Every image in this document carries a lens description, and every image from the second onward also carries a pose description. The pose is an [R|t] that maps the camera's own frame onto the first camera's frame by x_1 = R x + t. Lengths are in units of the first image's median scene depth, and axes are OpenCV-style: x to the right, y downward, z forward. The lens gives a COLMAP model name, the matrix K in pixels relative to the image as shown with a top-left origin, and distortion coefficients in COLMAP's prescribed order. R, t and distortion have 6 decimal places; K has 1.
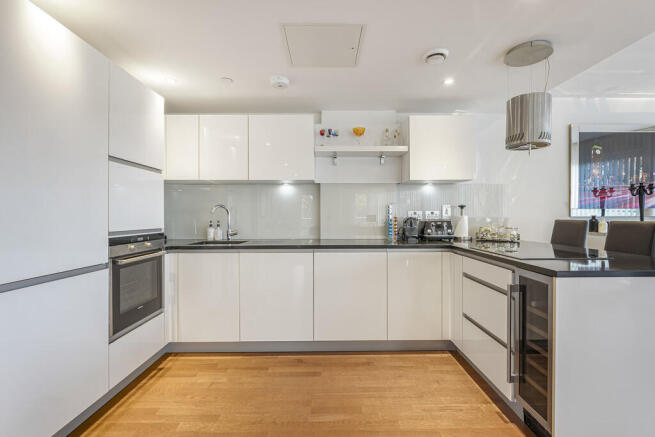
lens RADIAL K [[300.1, 0, 332.4], [0, 300.1, 215.1], [0, 0, 1]] dist [-0.004587, -0.000542]
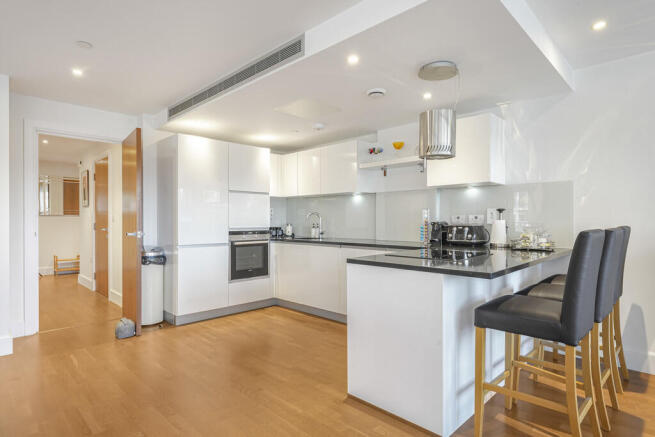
lens RADIAL K [[357.8, 0, 329.6], [0, 357.8, 221.2], [0, 0, 1]] dist [0.024766, 0.000167]
pose [[0.702556, 0.004545, -0.711614, 0.940029], [0.000956, 0.999973, 0.007330, -0.004812], [0.711628, -0.005830, 0.702532, -0.142326]]
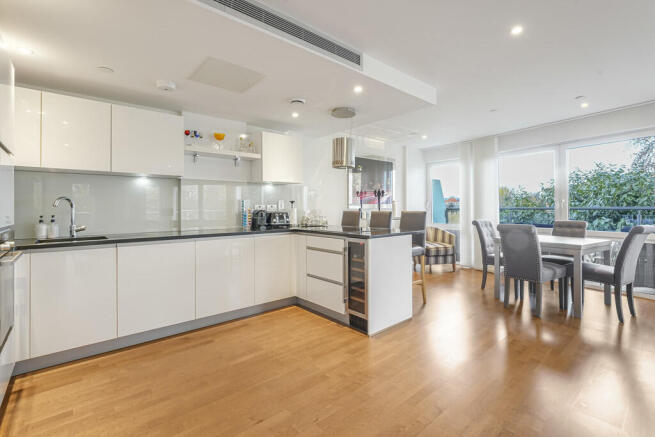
lens RADIAL K [[300.1, 0, 327.9], [0, 300.1, 205.6], [0, 0, 1]] dist [-0.004587, -0.000542]
pose [[0.761773, 0.003238, 0.647836, -0.373973], [0.001813, 0.999973, -0.007131, -0.001472], [-0.647842, 0.006607, 0.761746, -0.171536]]
